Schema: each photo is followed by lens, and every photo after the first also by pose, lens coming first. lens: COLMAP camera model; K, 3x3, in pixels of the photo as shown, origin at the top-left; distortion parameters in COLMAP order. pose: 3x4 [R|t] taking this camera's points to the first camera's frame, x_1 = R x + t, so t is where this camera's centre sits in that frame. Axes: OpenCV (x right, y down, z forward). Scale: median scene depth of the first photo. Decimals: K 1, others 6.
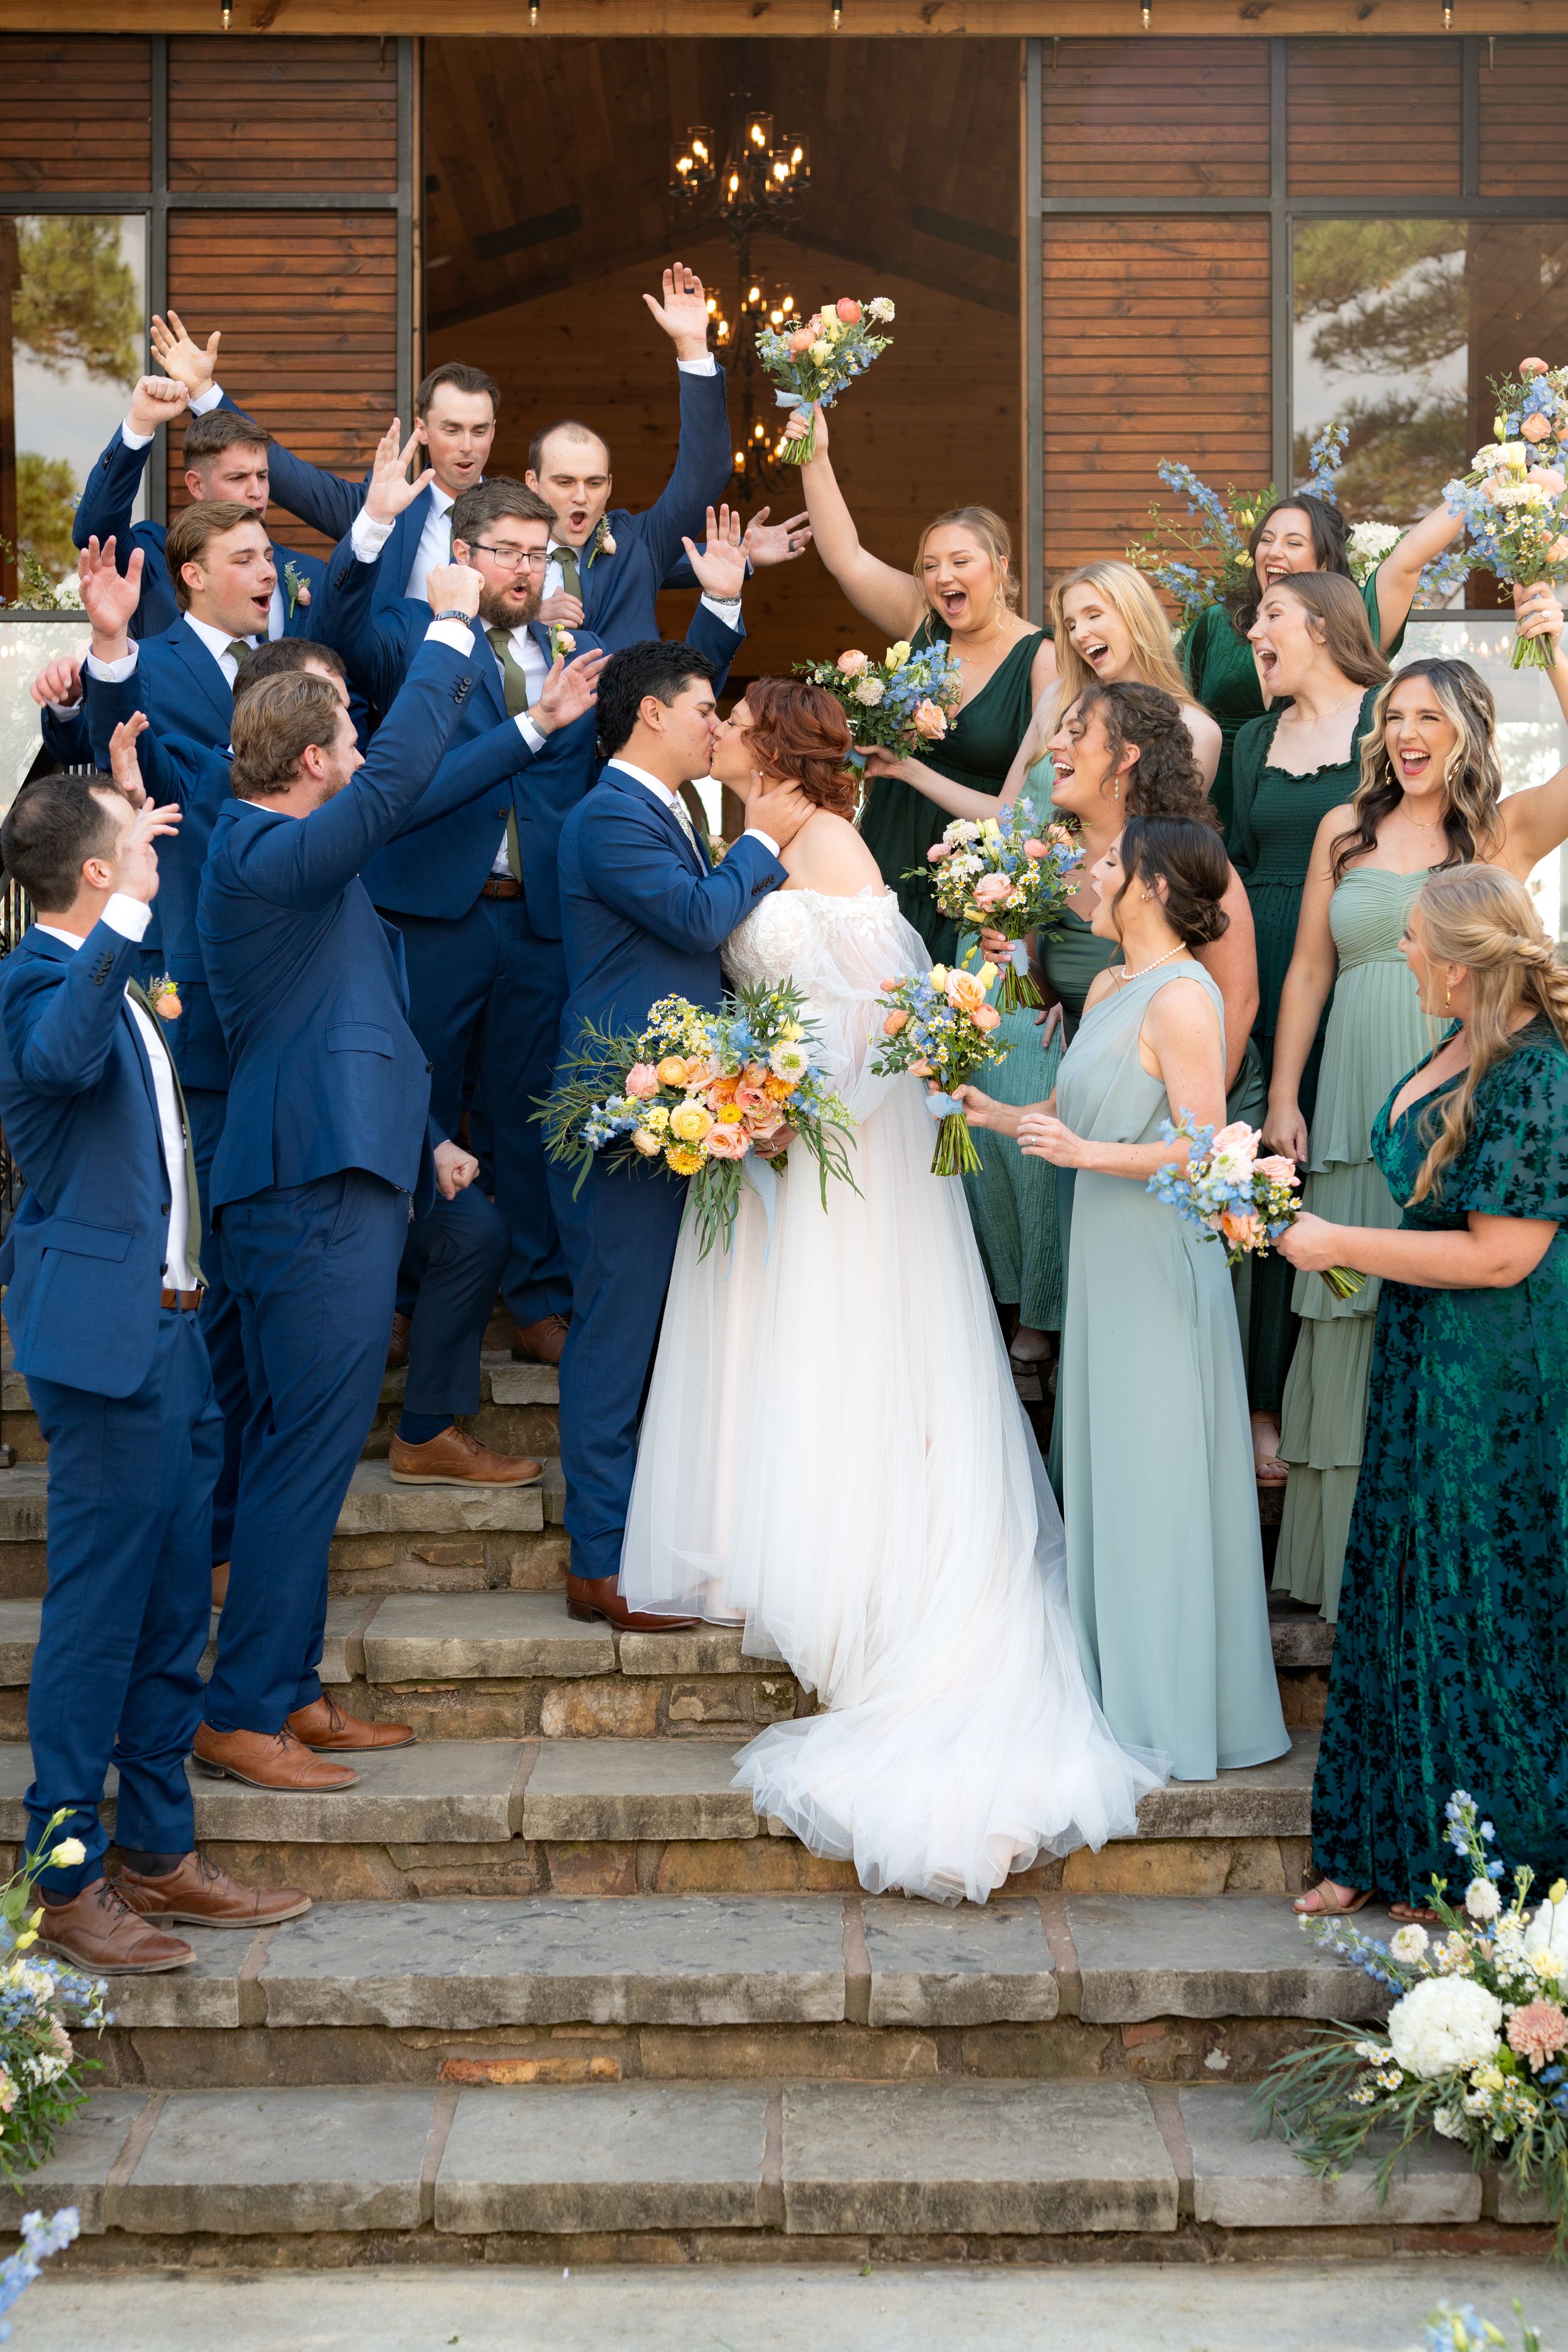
lens RADIAL K [[3607.9, 0, 833.3], [0, 3607.9, 1096.4], [0, 0, 1]] dist [0.002748, 0.100236]
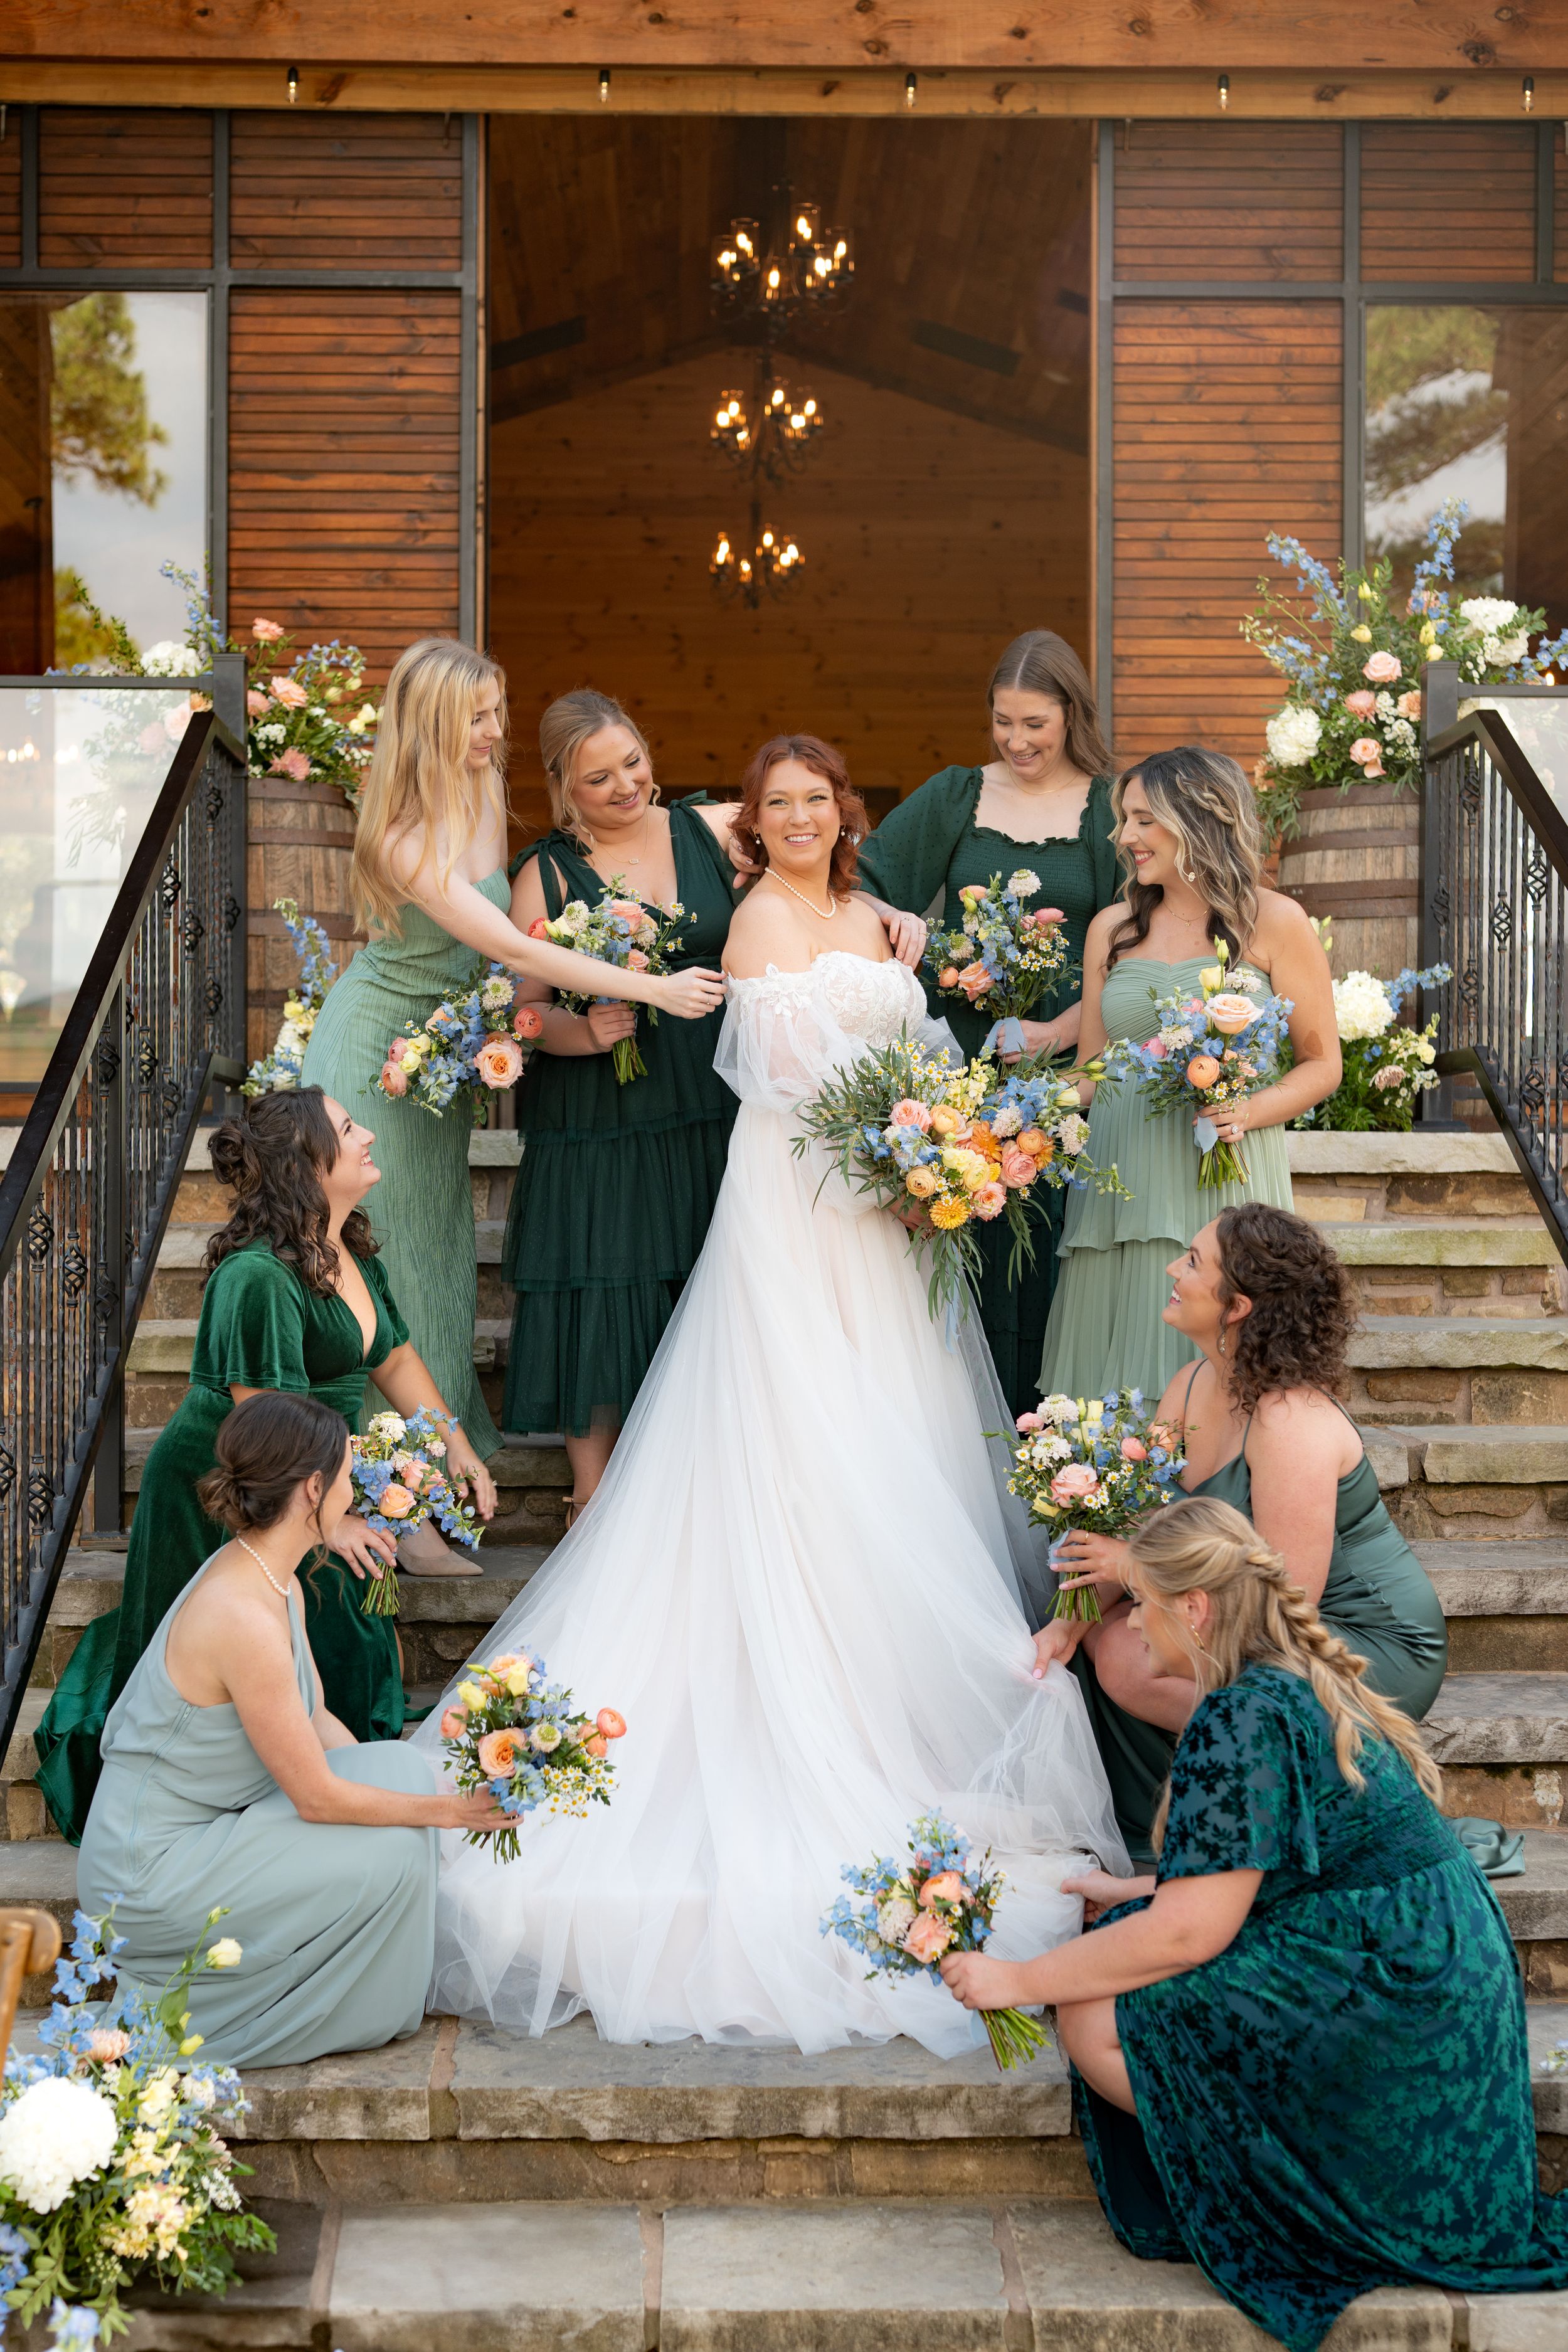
lens RADIAL K [[3463.4, 0, 780.2], [0, 3463.4, 1240.7], [0, 0, 1]] dist [0.009144, 0.052988]
pose [[0.999942, 0.004936, 0.009521, -0.041428], [-0.005002, 0.999964, 0.006922, 0.008156], [-0.009487, -0.006969, 0.999931, 0.047954]]
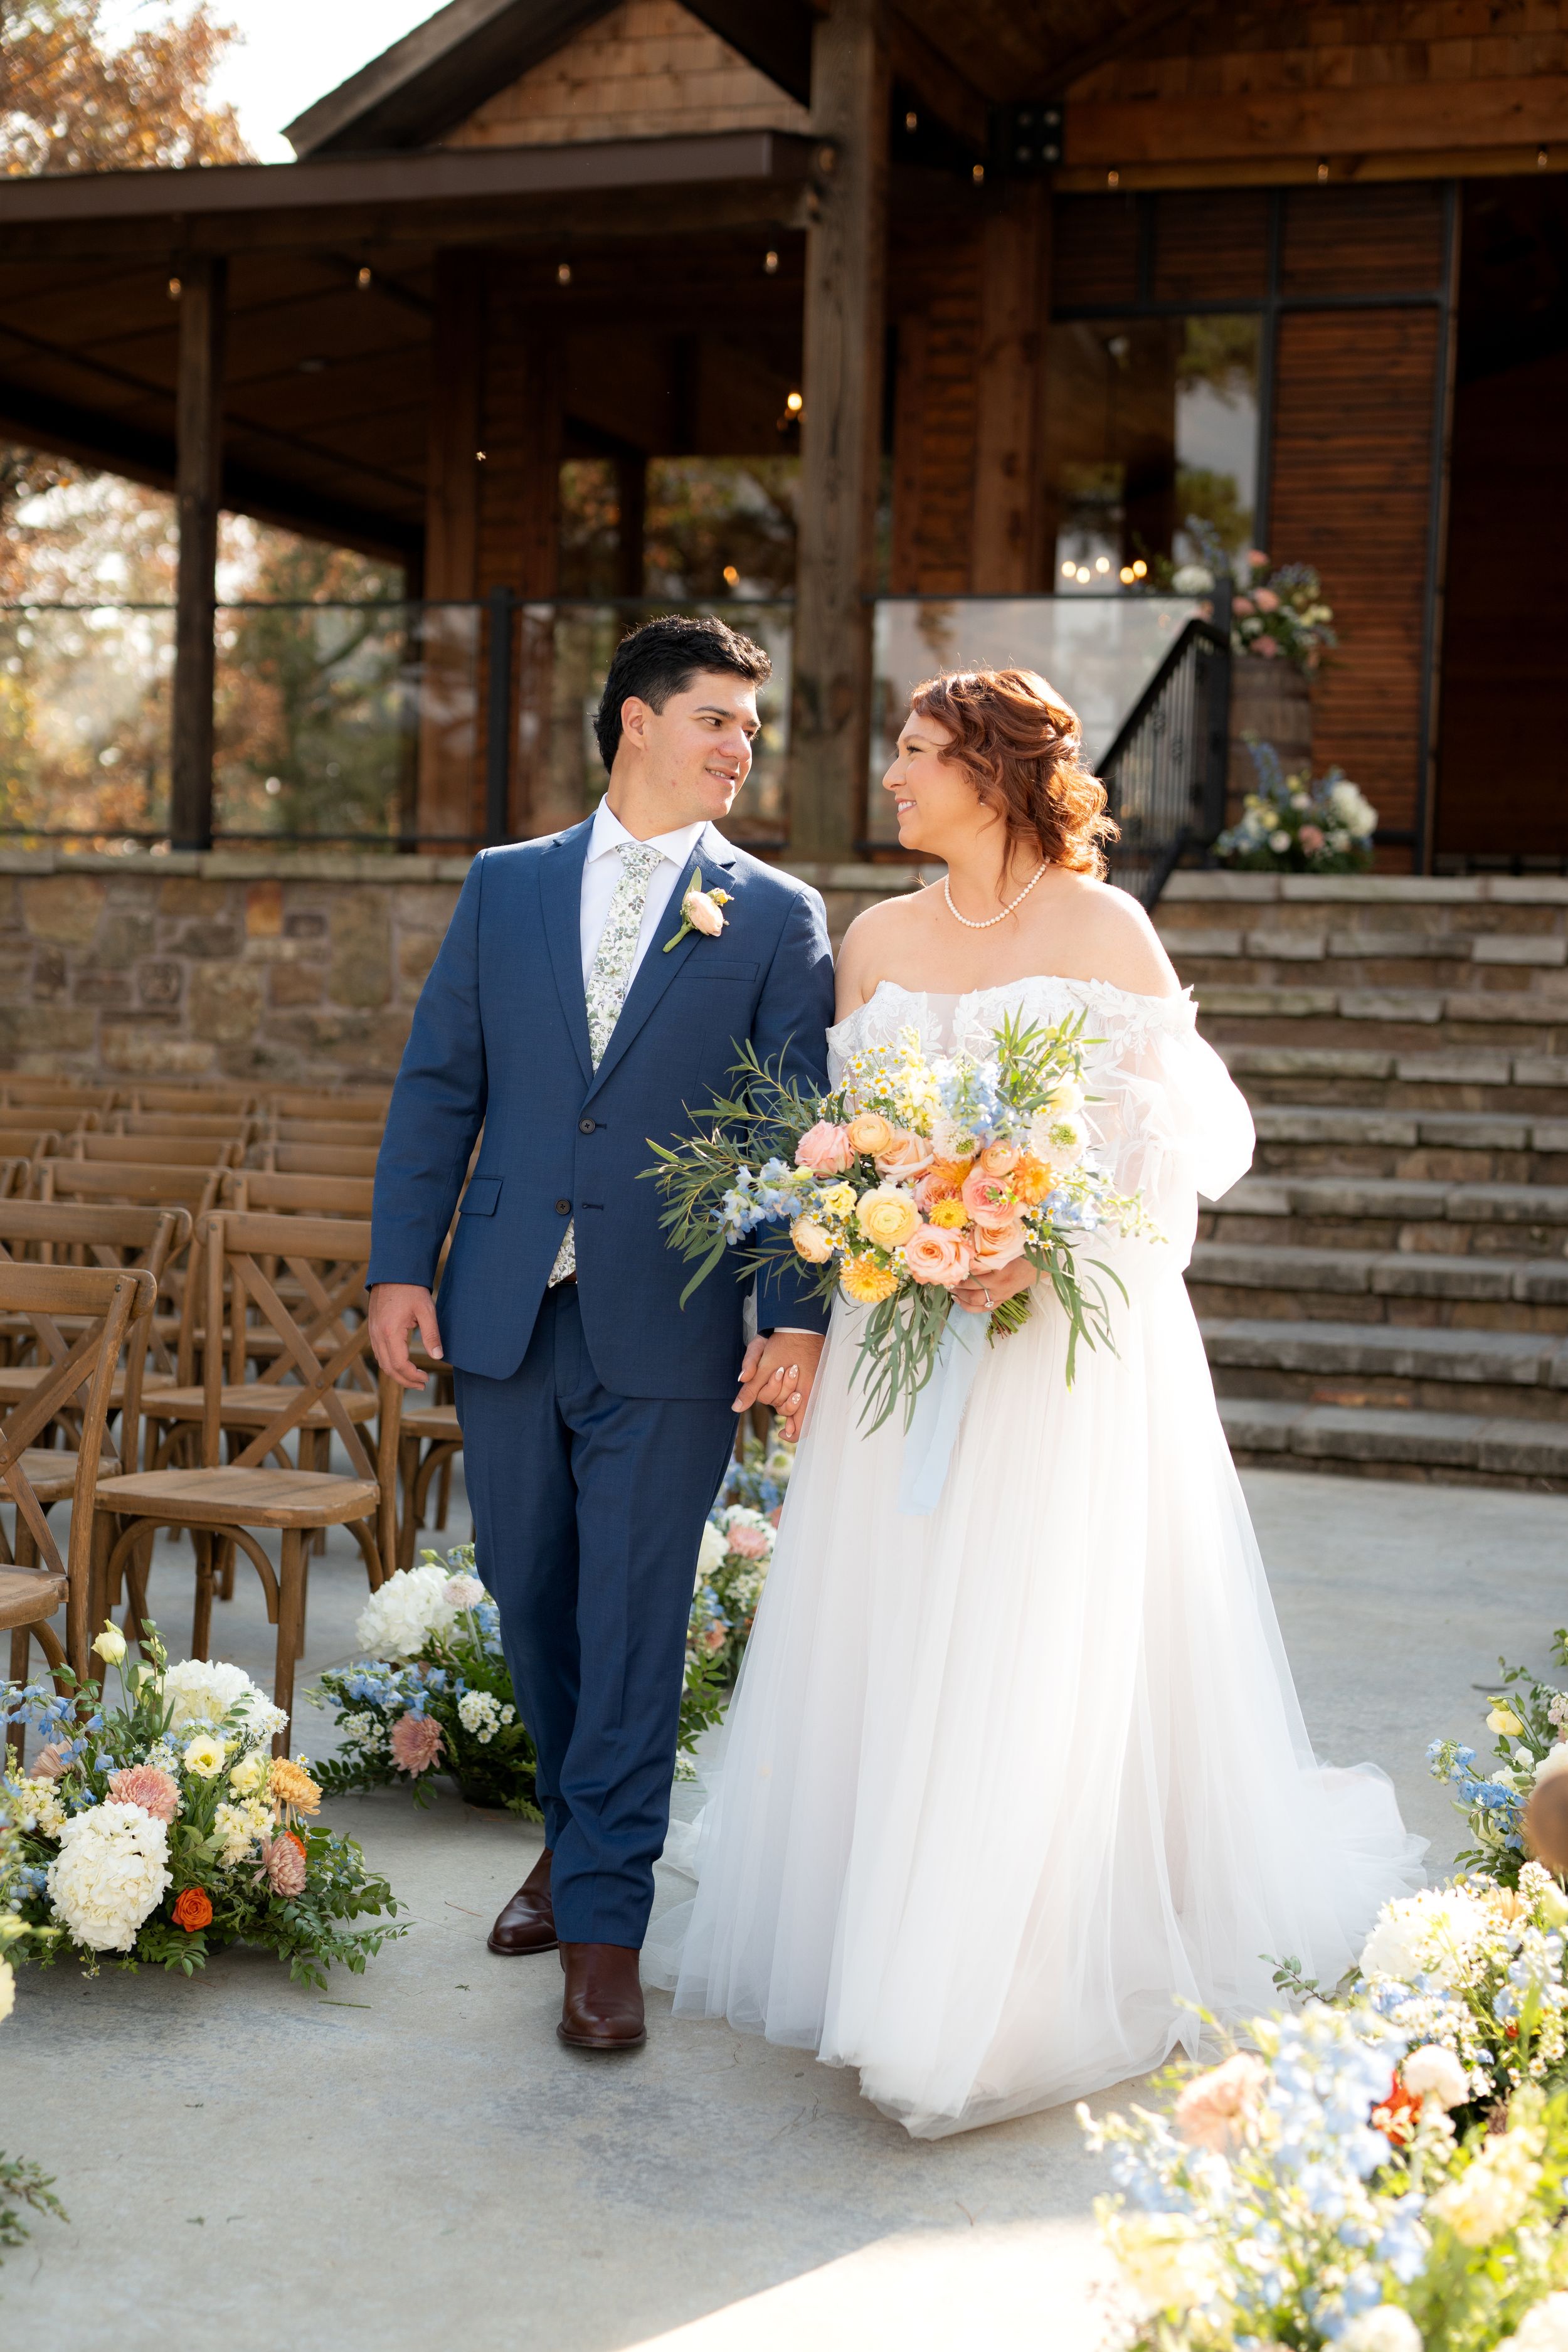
lens RADIAL K [[3463.4, 0, 780.2], [0, 3463.4, 1240.7], [0, 0, 1]] dist [0.009144, 0.052988]
pose [[0.939125, 0.053210, -0.339430, 0.115396], [-0.036301, 0.997772, 0.055976, 0.052045], [0.341653, -0.040247, 0.938964, -0.368374]]
